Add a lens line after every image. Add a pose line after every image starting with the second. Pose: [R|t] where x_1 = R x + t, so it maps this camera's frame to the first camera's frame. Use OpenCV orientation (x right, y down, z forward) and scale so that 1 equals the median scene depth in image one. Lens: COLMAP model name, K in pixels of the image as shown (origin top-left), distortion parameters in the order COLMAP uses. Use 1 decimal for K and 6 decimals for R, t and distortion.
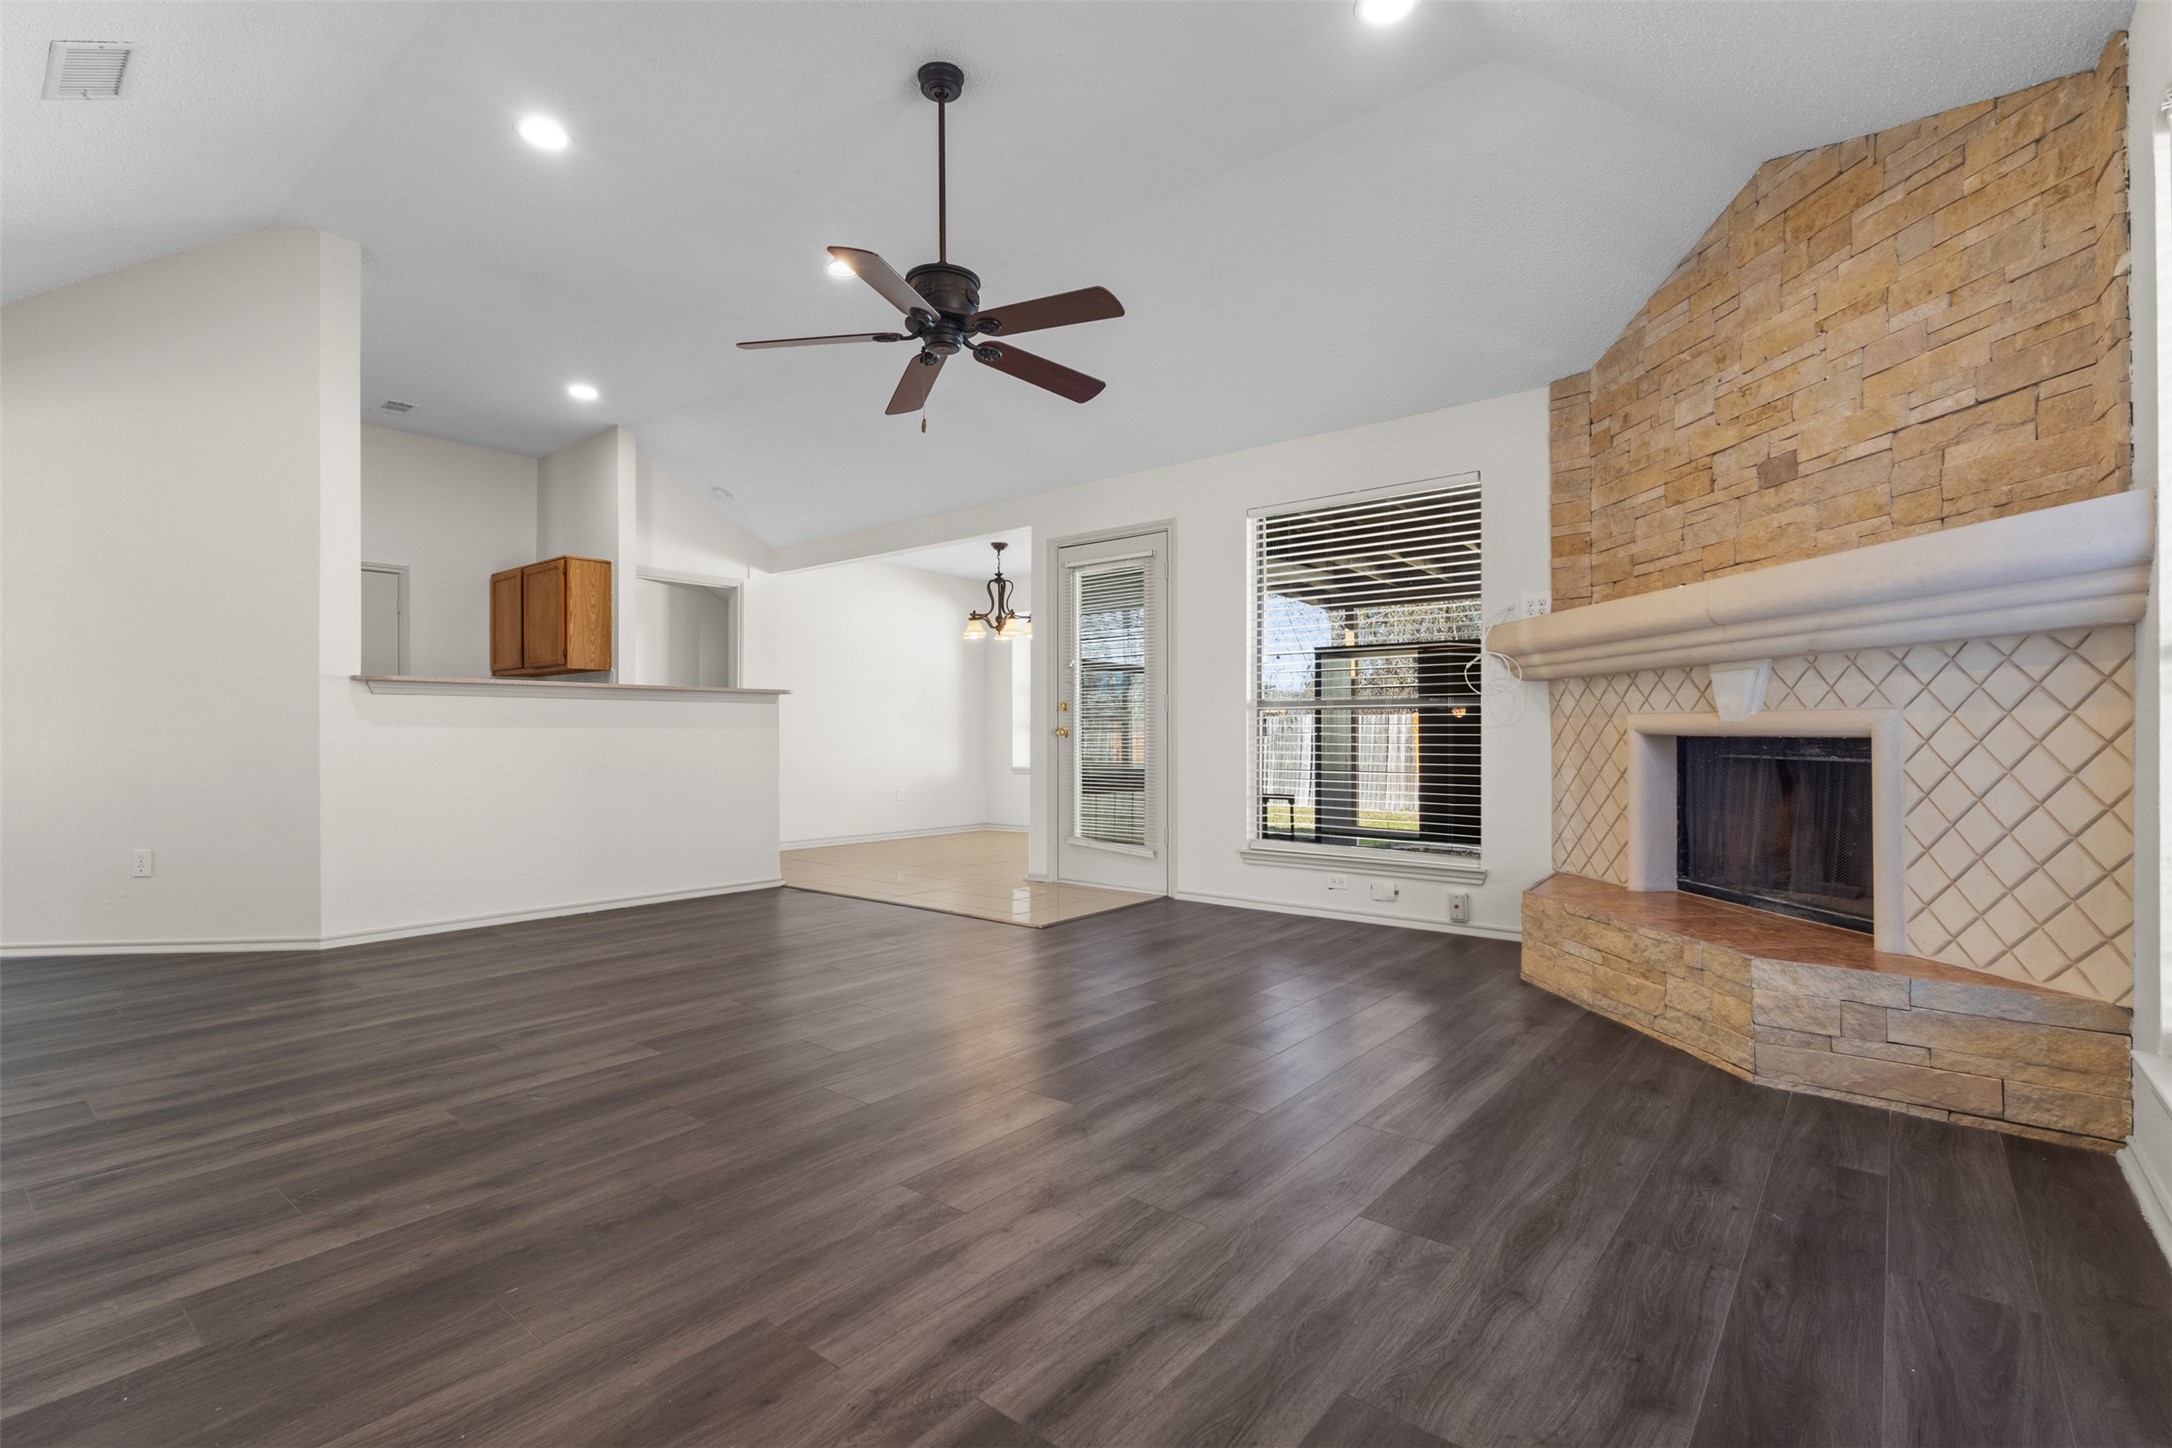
lens RADIAL K [[999.6, 0, 1078.9], [0, 999.6, 729.2], [0, 0, 1]] dist [0.000556, 0.000710]
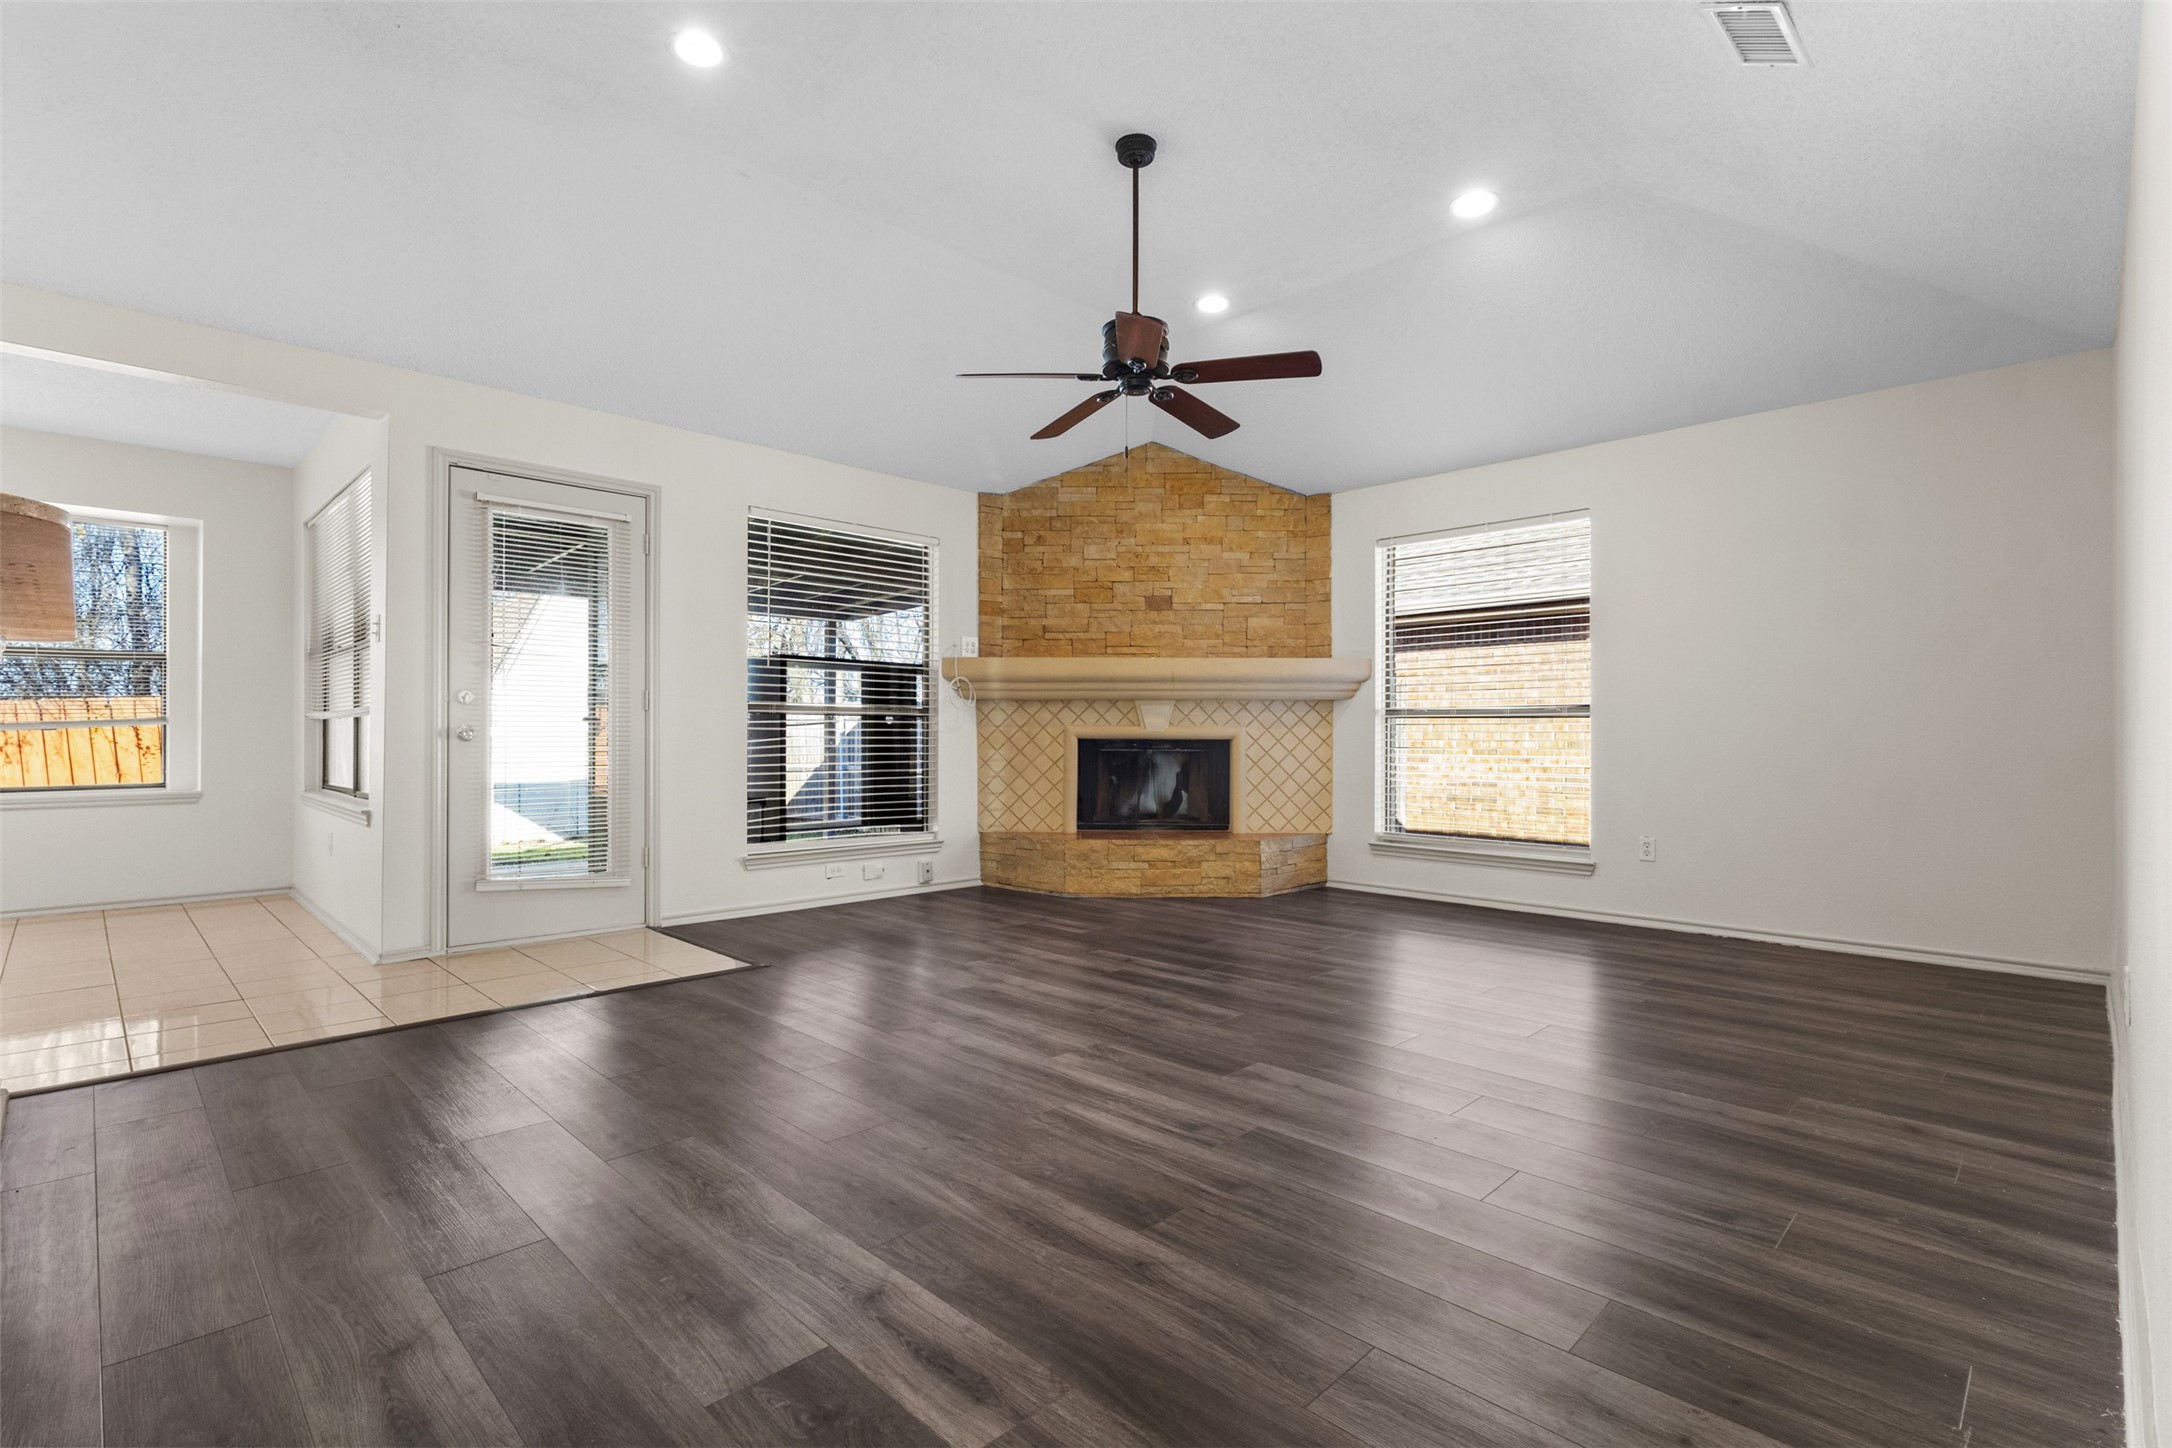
lens RADIAL K [[999.6, 0, 1078.9], [0, 999.6, 729.2], [0, 0, 1]] dist [0.000556, 0.000710]
pose [[0.098405, 0.009054, 0.995105, -1.246949], [-0.006684, 0.999942, -0.008437, 0.005483], [-0.995124, -0.005821, 0.098459, 0.952404]]
